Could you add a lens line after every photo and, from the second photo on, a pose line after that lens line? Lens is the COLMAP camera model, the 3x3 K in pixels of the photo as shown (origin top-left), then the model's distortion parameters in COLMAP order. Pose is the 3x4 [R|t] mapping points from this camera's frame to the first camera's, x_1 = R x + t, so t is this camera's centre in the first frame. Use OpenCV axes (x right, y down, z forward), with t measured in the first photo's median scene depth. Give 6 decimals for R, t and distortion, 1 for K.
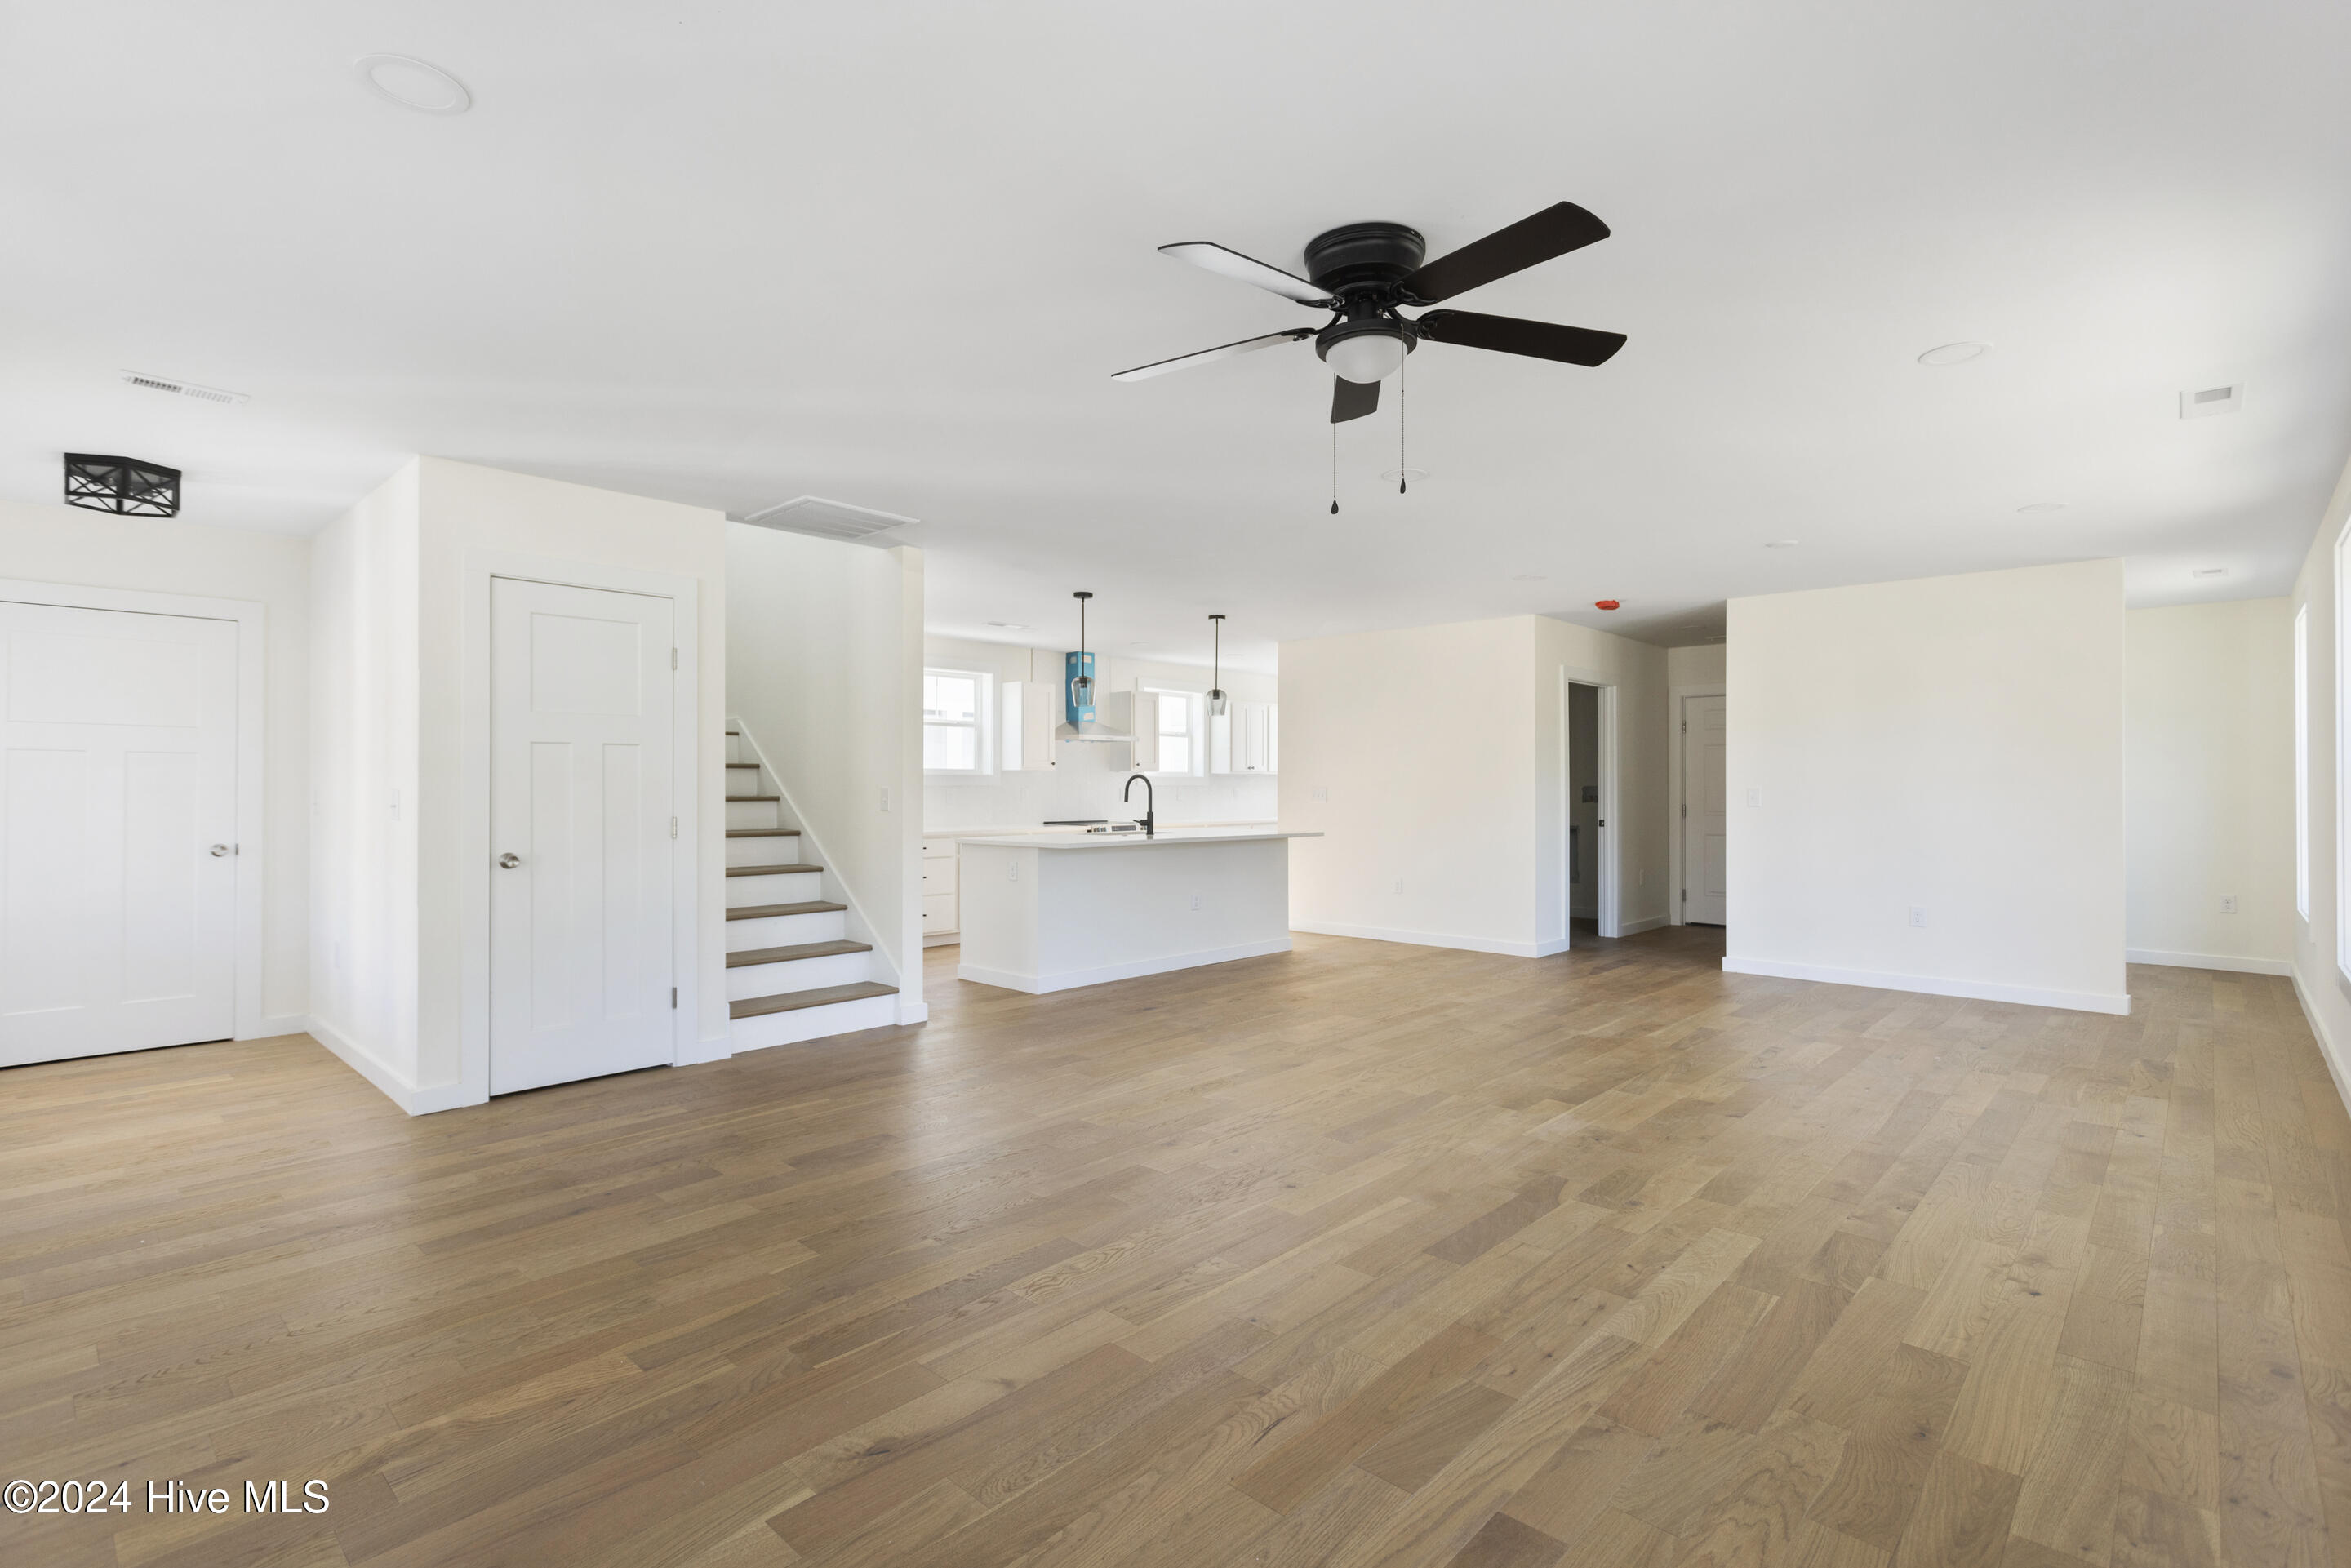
lens RADIAL K [[1103.3, 0, 1178.4], [0, 1103.3, 784.9], [0, 0, 1]] dist [-0.000887, 0.002686]
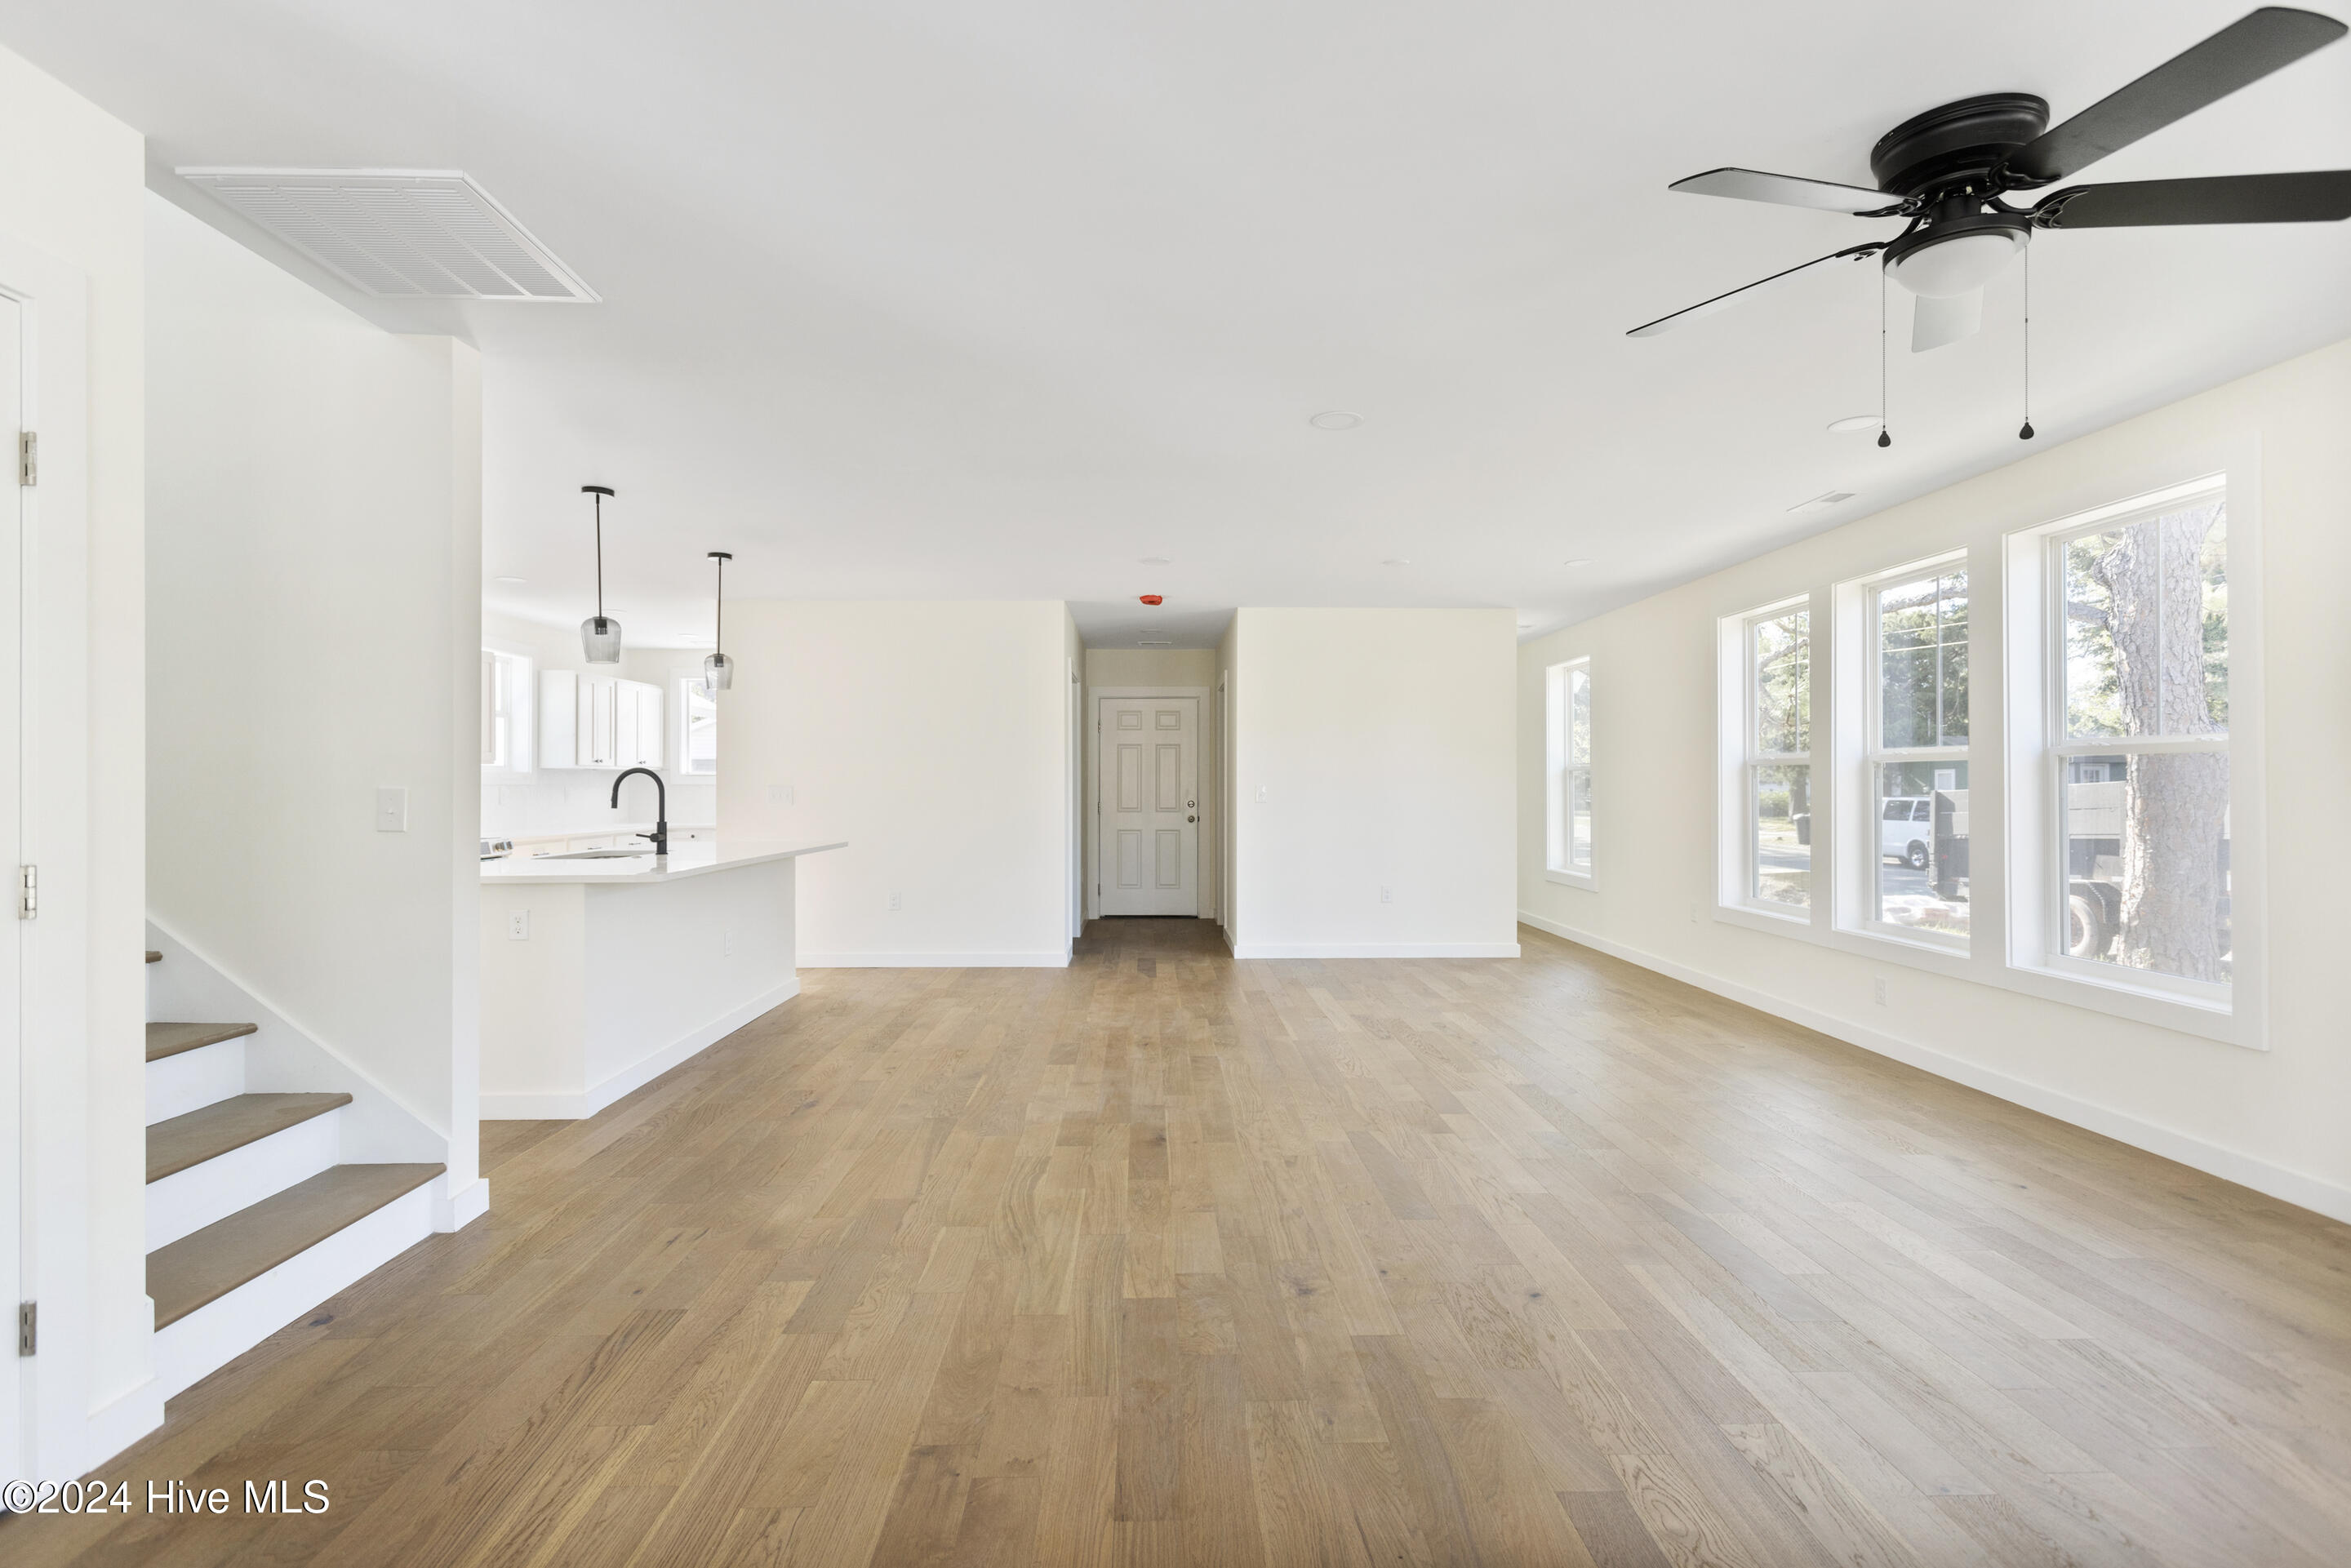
lens RADIAL K [[1103.3, 0, 1172.9], [0, 1103.3, 776.9], [0, 0, 1]] dist [-0.000887, 0.002686]
pose [[0.713855, 0.003660, 0.700284, -0.354636], [0.002036, 0.999971, -0.007301, 0.002210], [-0.700290, 0.006637, 0.713827, 0.351733]]
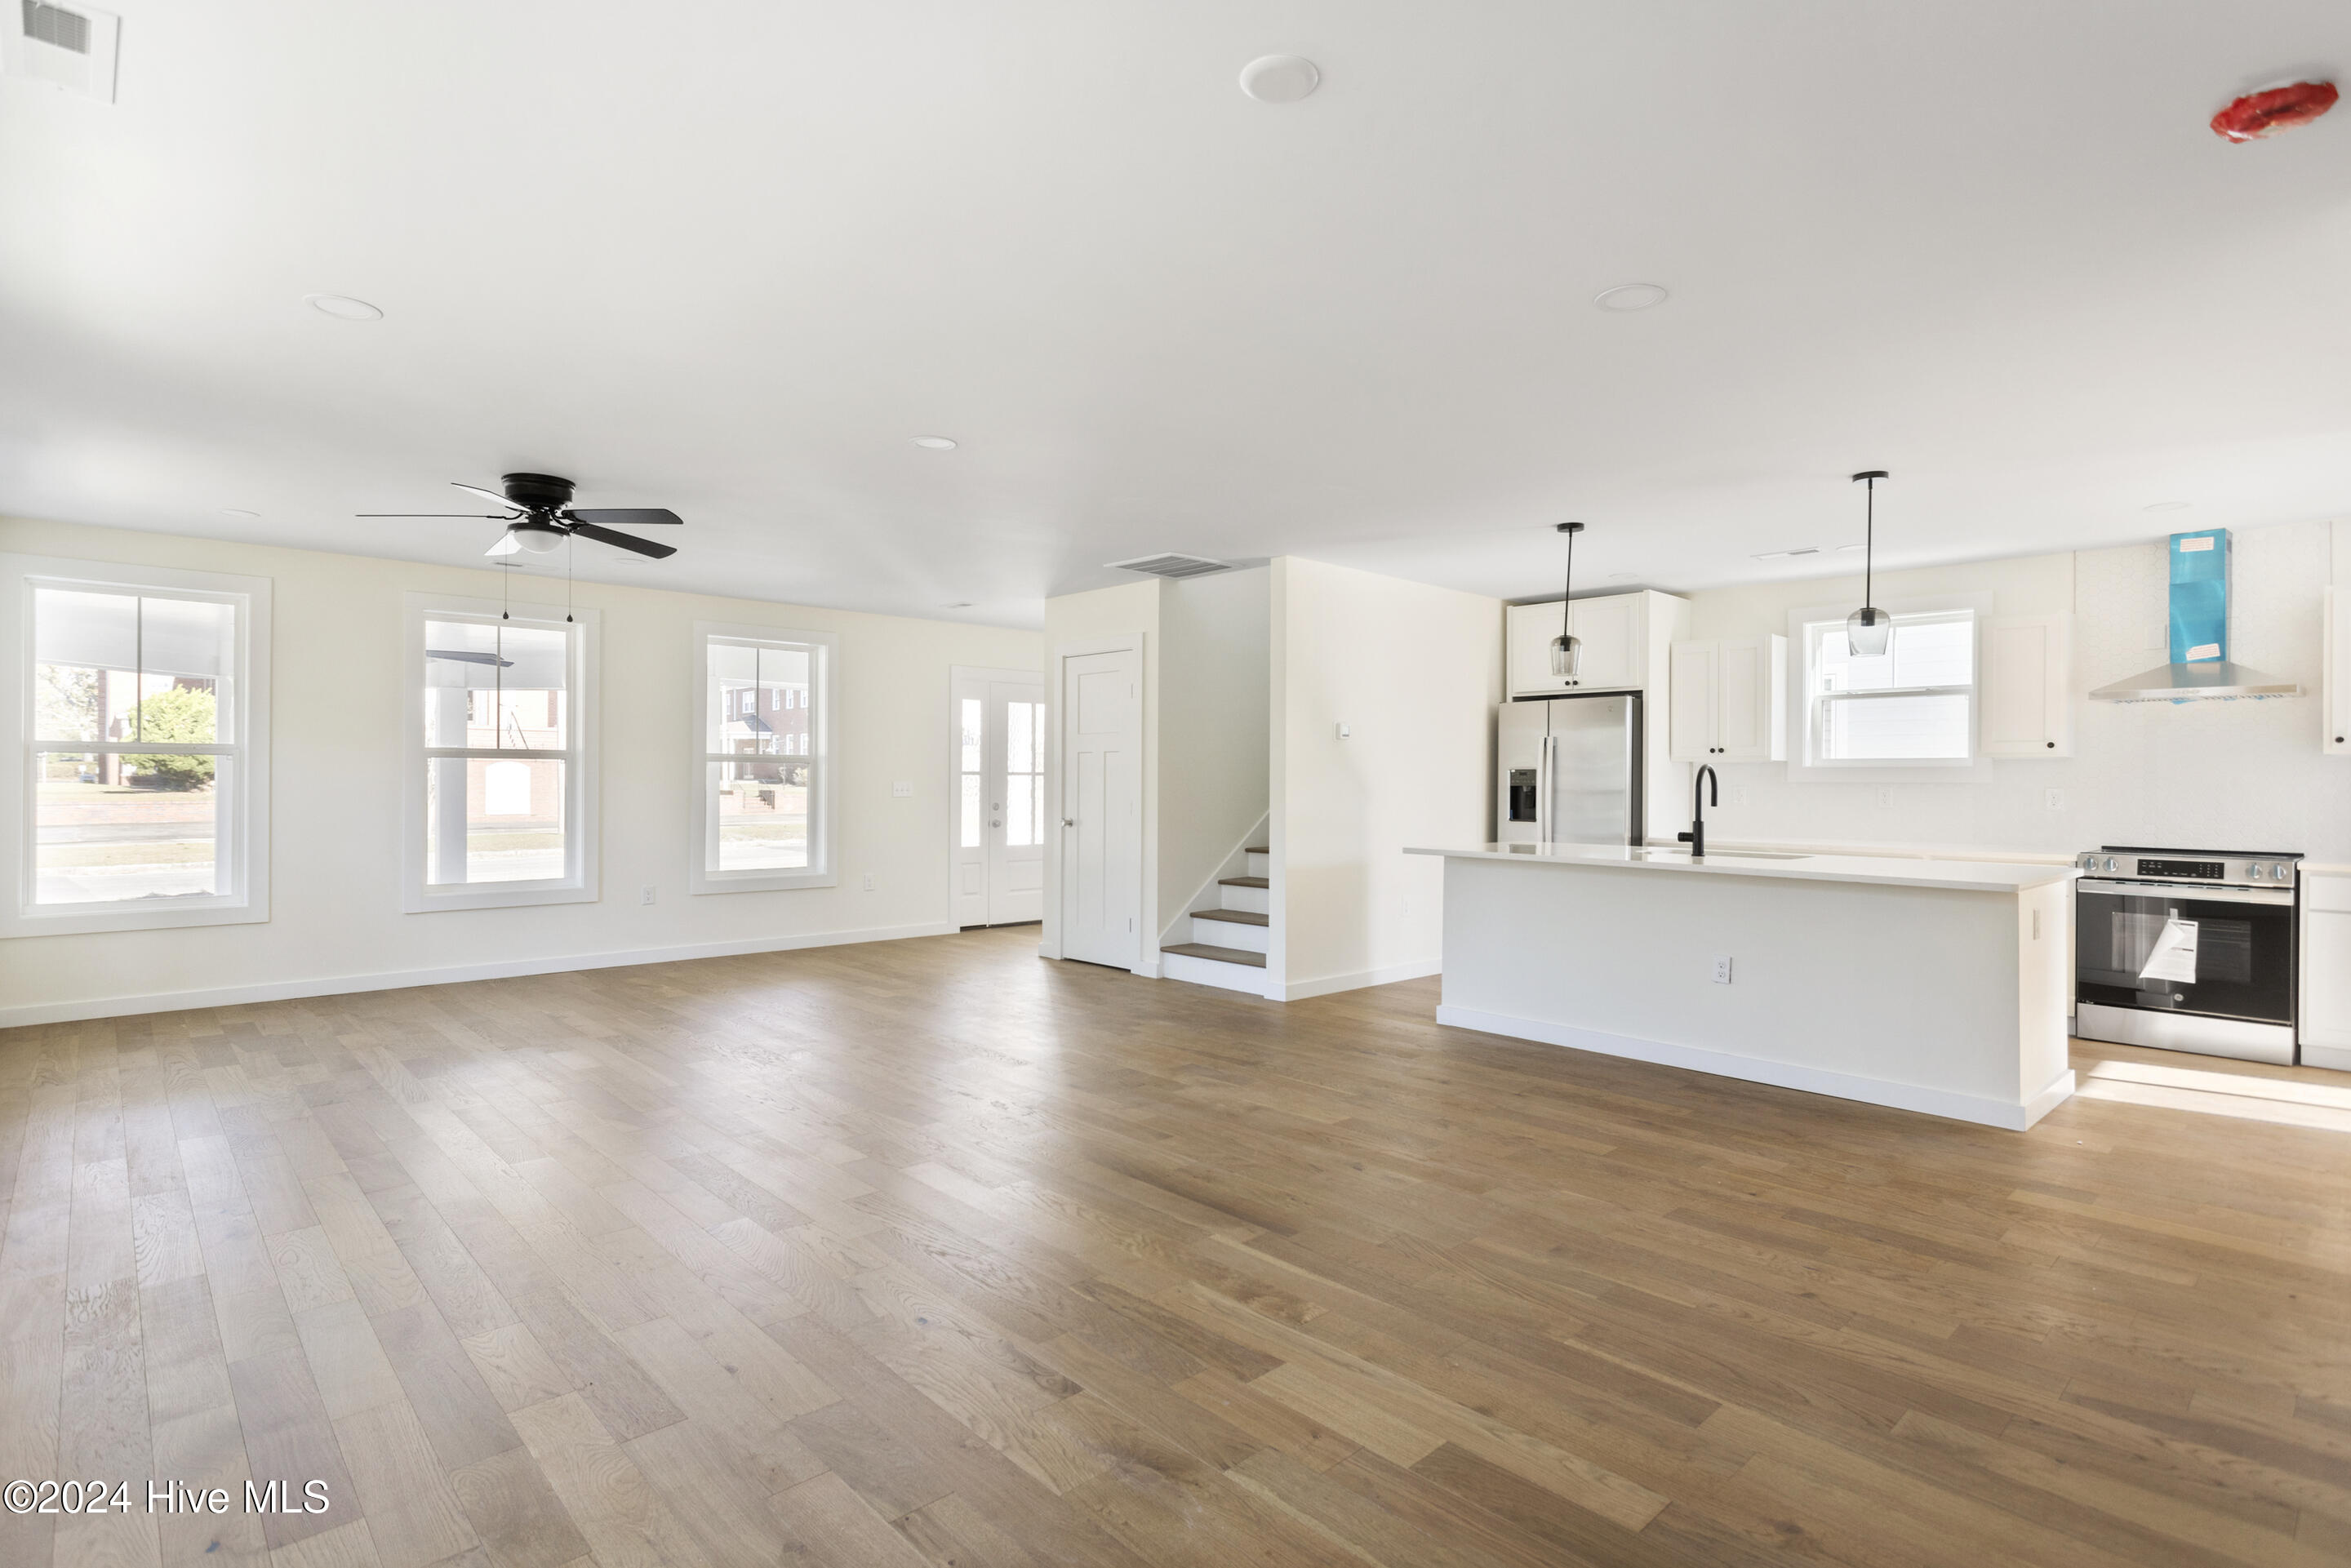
lens RADIAL K [[1139.8, 0, 1166.4], [0, 1139.8, 778.6], [0, 0, 1]] dist [-0.009217, 0.001827]
pose [[-0.055139, 0.003192, -0.998474, 0.831944], [-0.001458, 0.999994, 0.003278, -0.003136], [0.998478, 0.001637, -0.055134, 0.909942]]
